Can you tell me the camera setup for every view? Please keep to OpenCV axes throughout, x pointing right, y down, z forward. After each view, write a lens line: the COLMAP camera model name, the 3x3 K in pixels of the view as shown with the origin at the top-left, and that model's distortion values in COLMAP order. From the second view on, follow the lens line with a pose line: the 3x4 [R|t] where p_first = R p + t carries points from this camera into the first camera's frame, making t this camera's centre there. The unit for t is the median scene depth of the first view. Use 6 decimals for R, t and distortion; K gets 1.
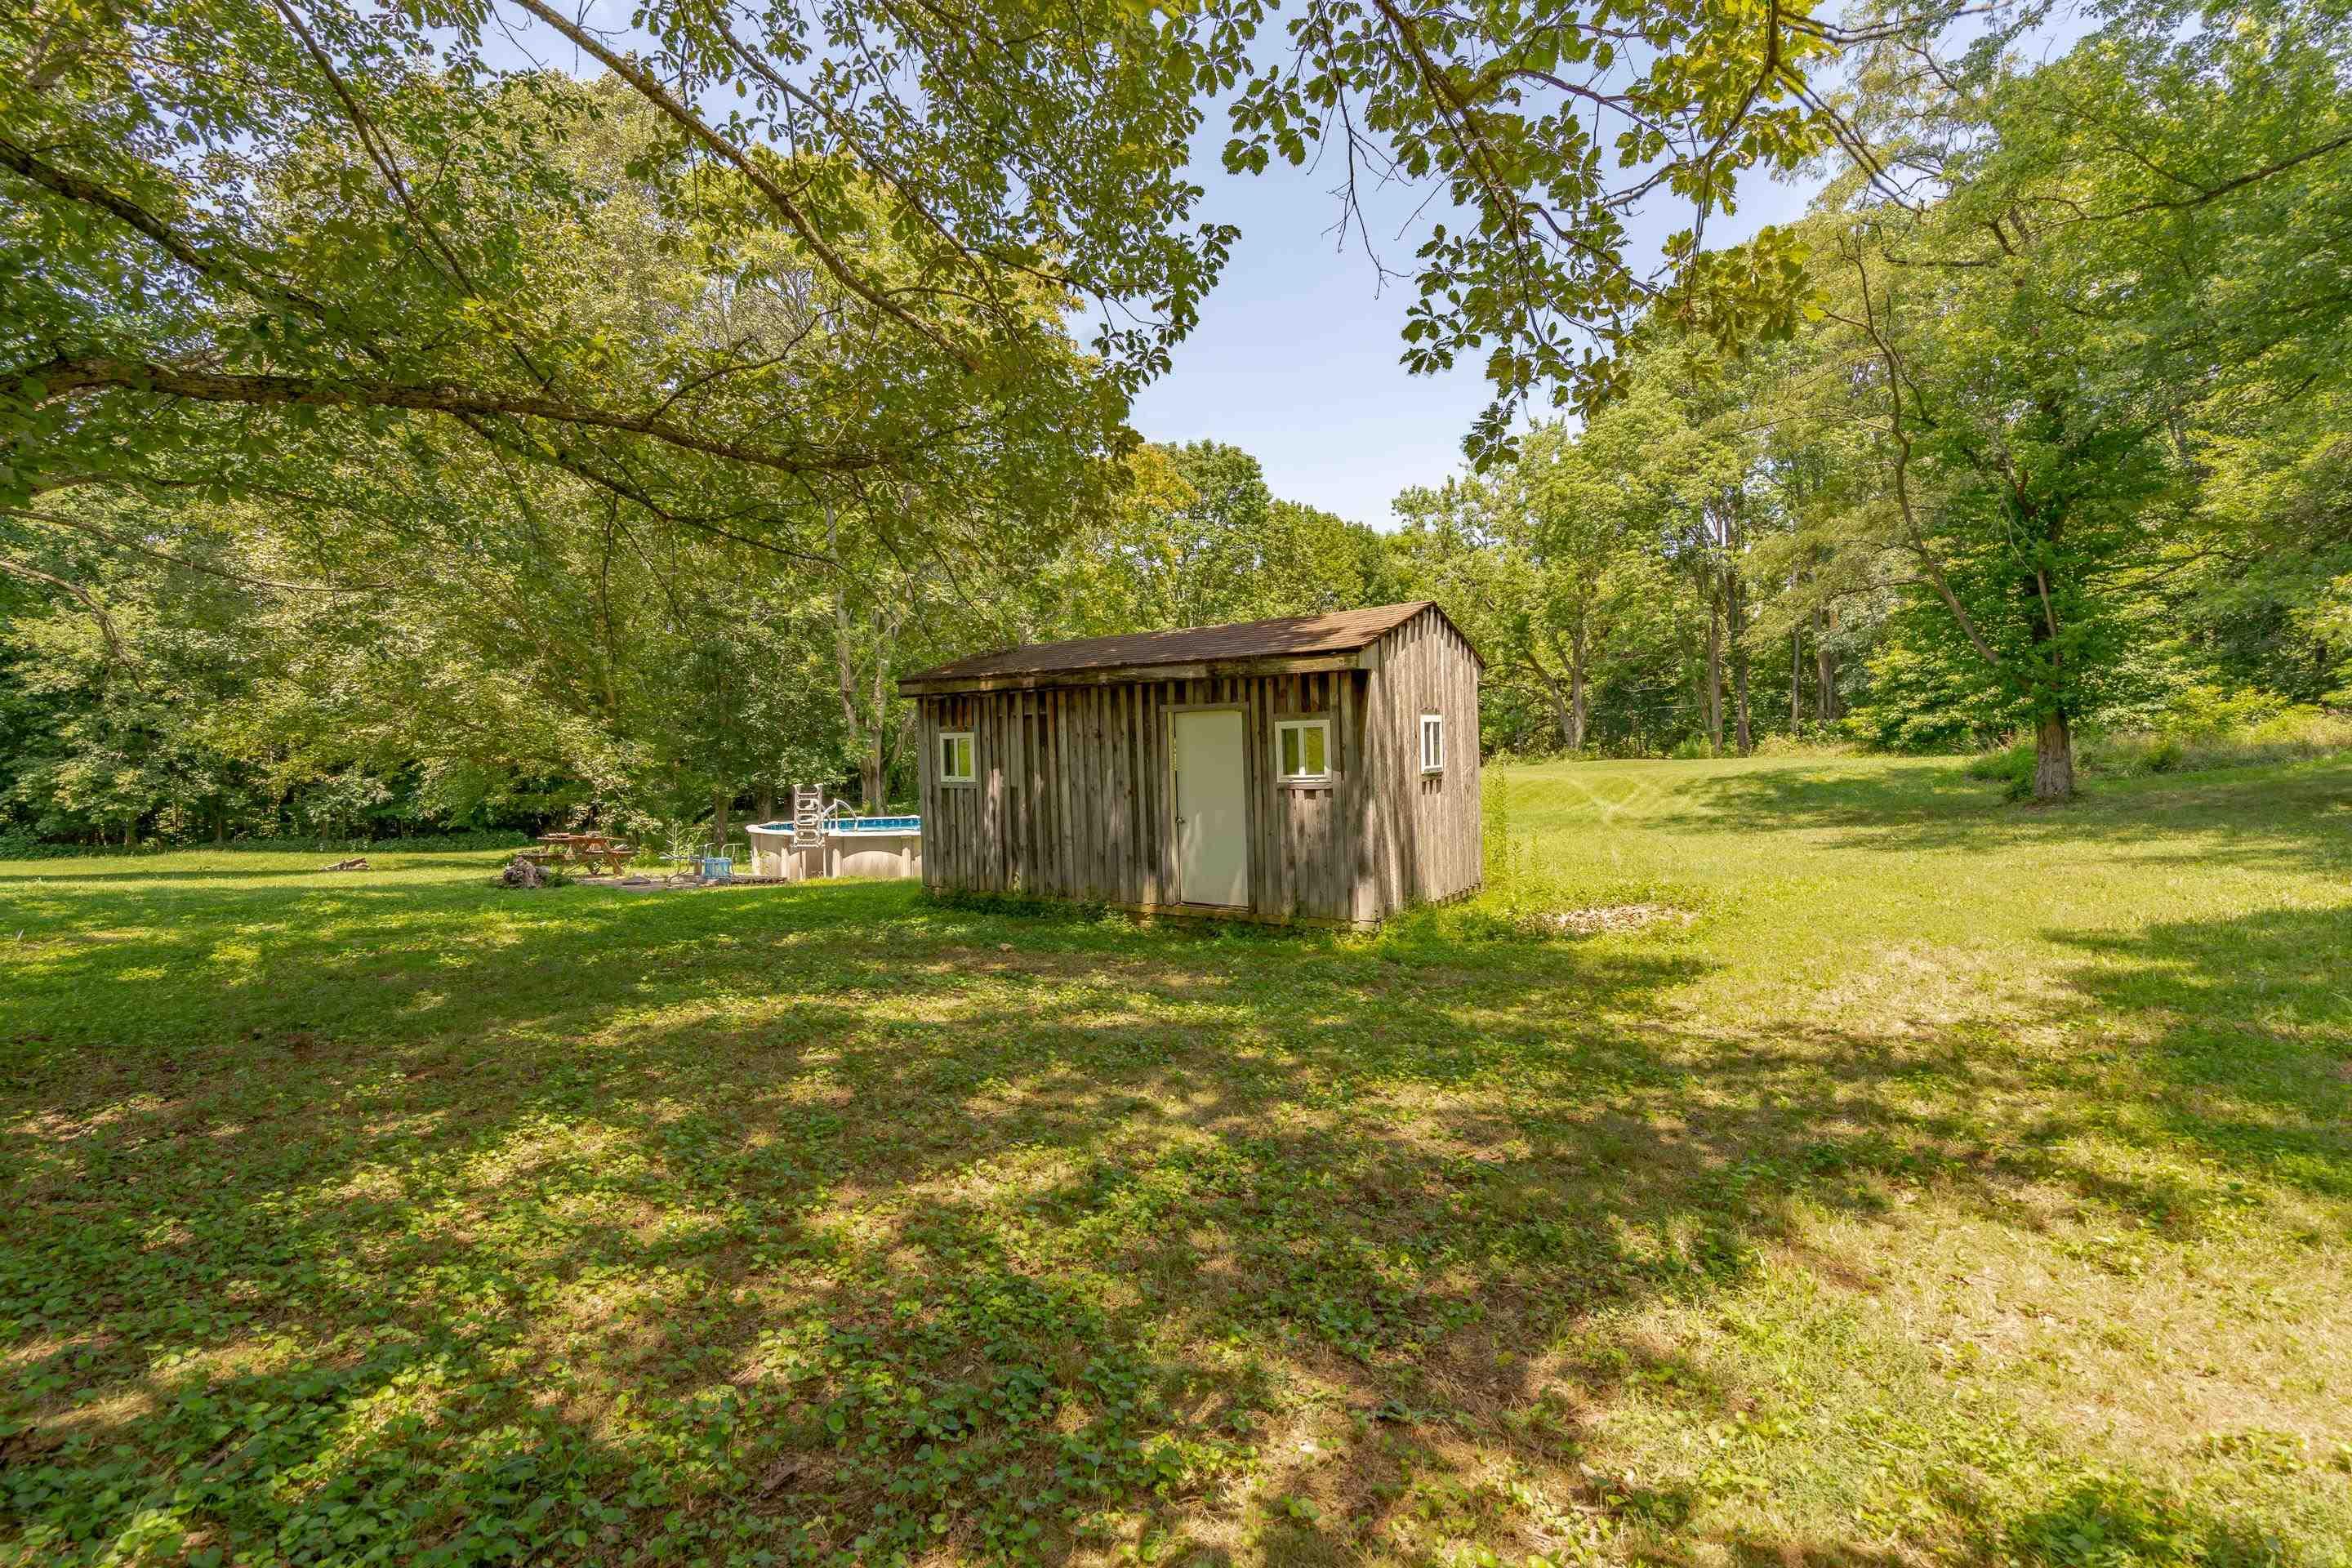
lens RADIAL K [[1090.7, 0, 1186.1], [0, 1090.7, 790.1], [0, 0, 1]] dist [0.001445, 0.000327]
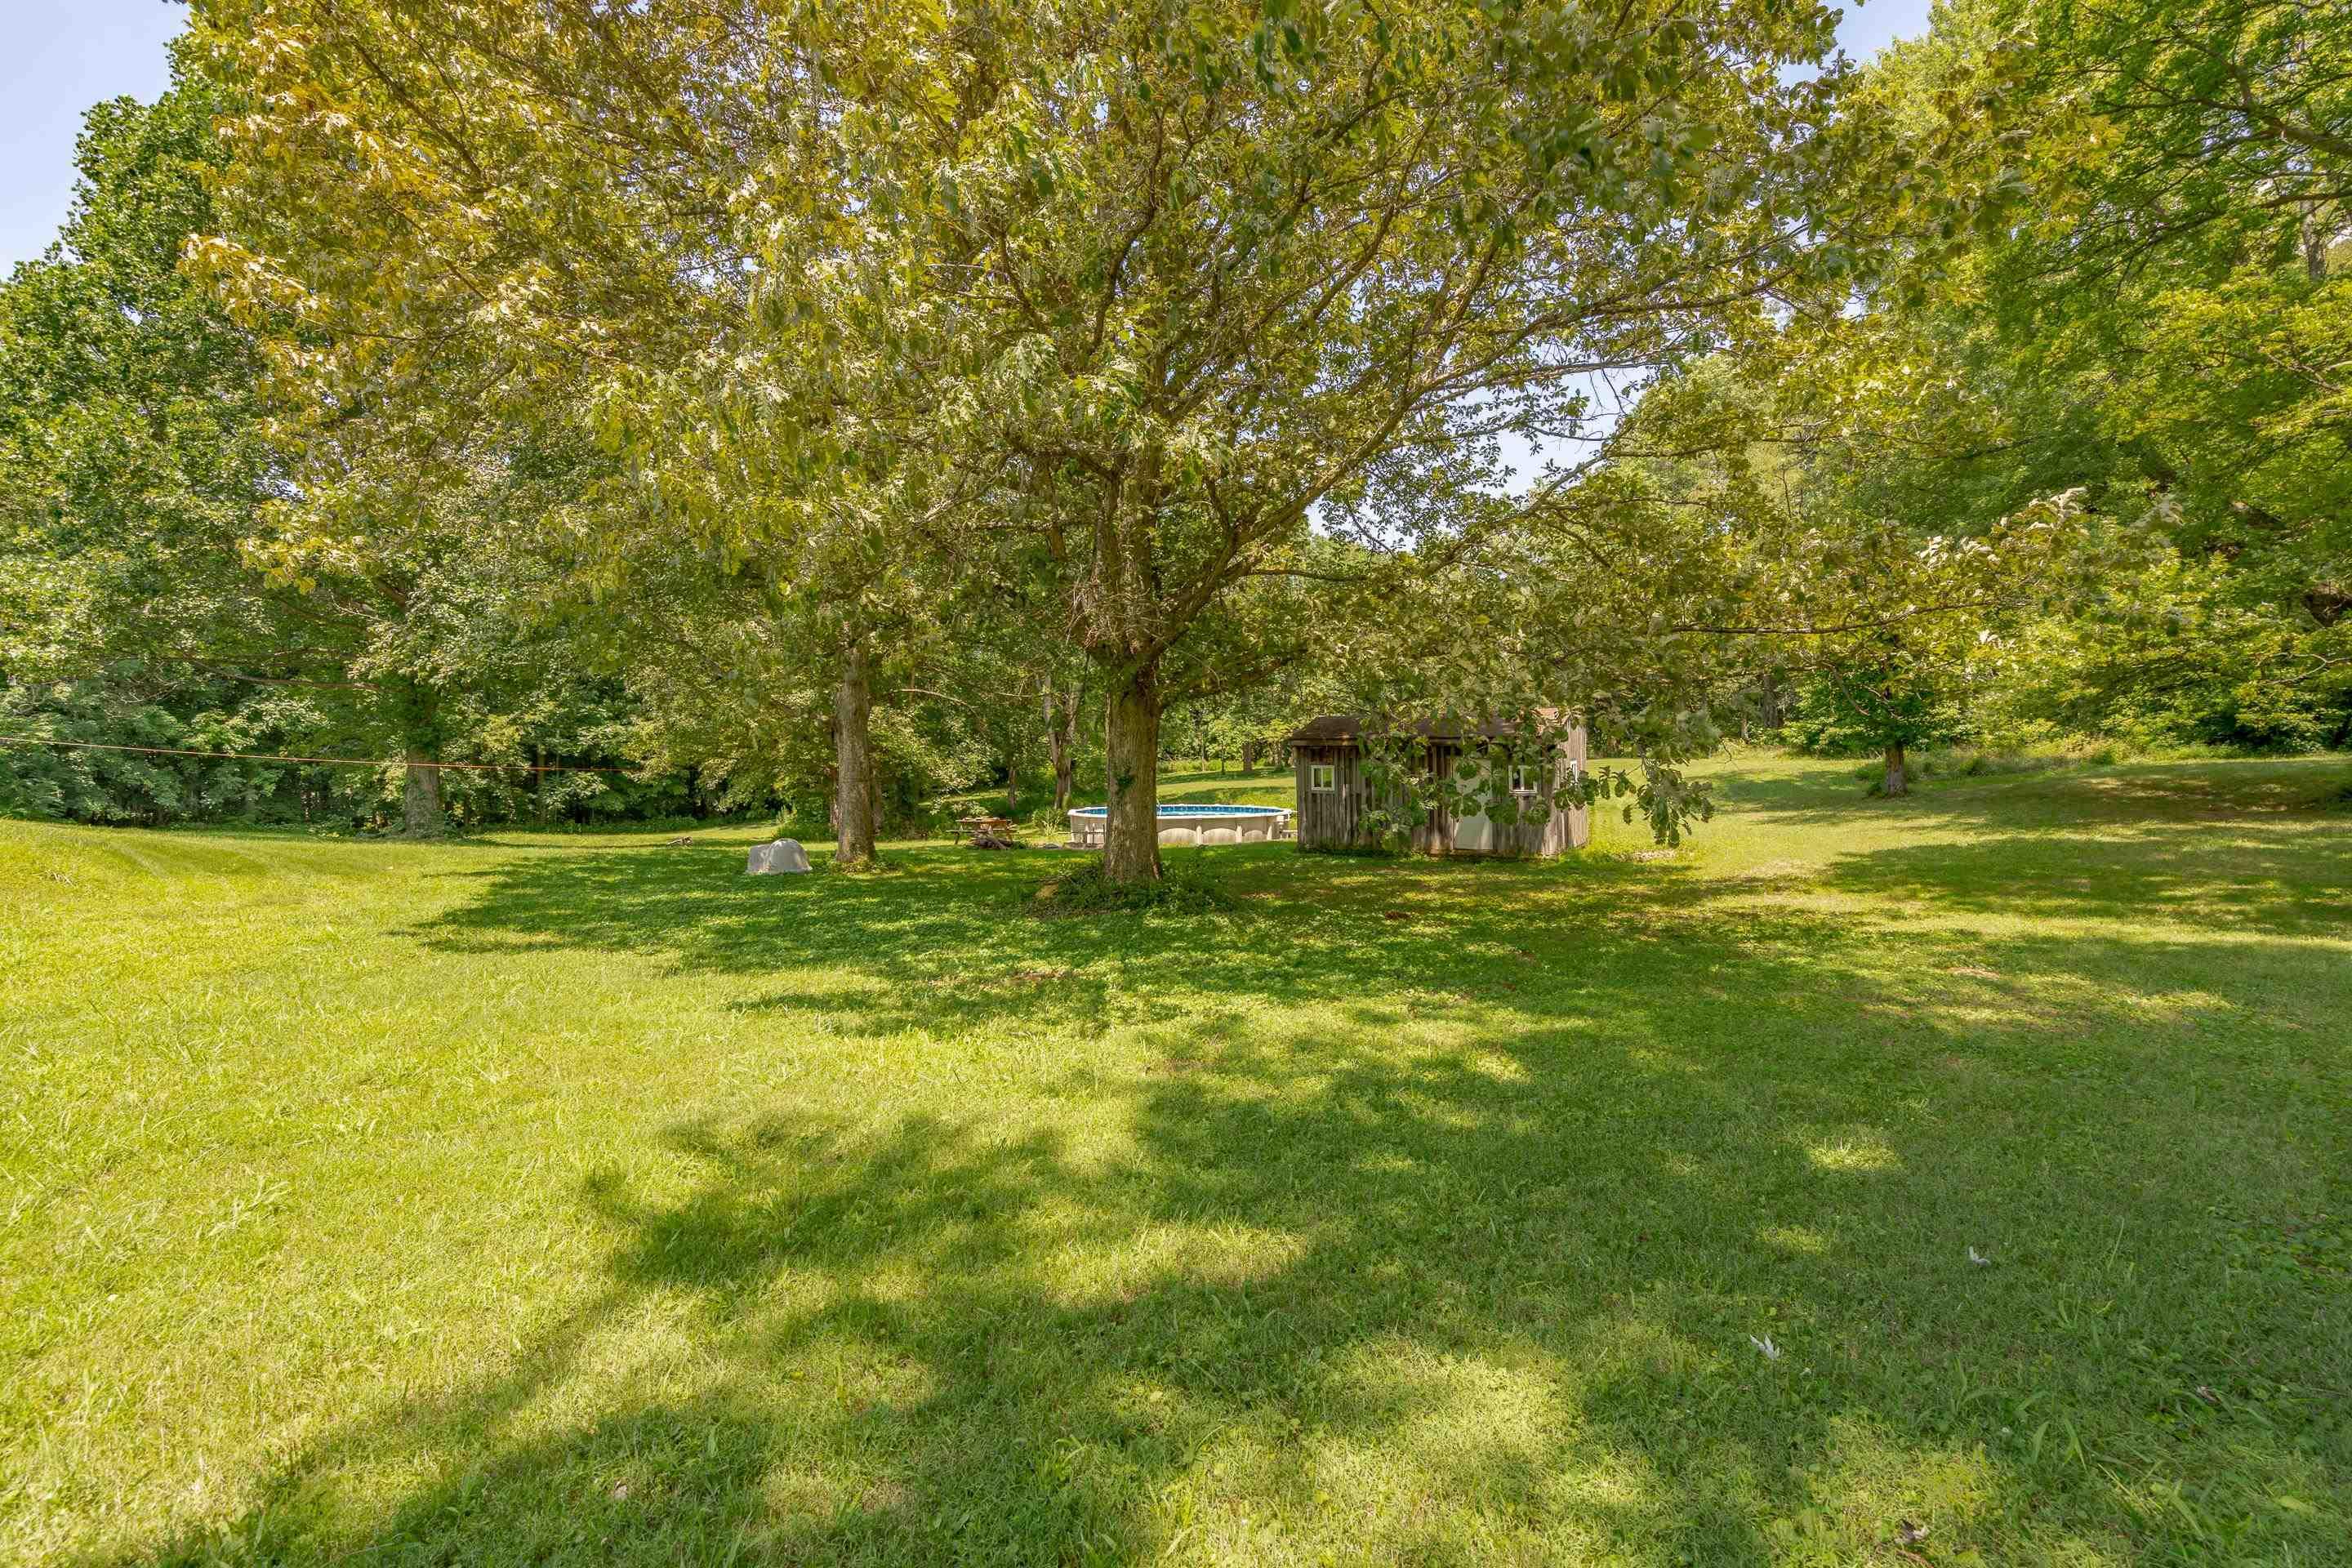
lens RADIAL K [[1090.7, 0, 1186.1], [0, 1090.7, 790.1], [0, 0, 1]] dist [0.001445, 0.000327]
pose [[0.999518, -0.000179, 0.031055, -0.238259], [-0.000318, 0.999872, 0.016000, -0.017863], [-0.031053, -0.016002, 0.999390, -0.453030]]
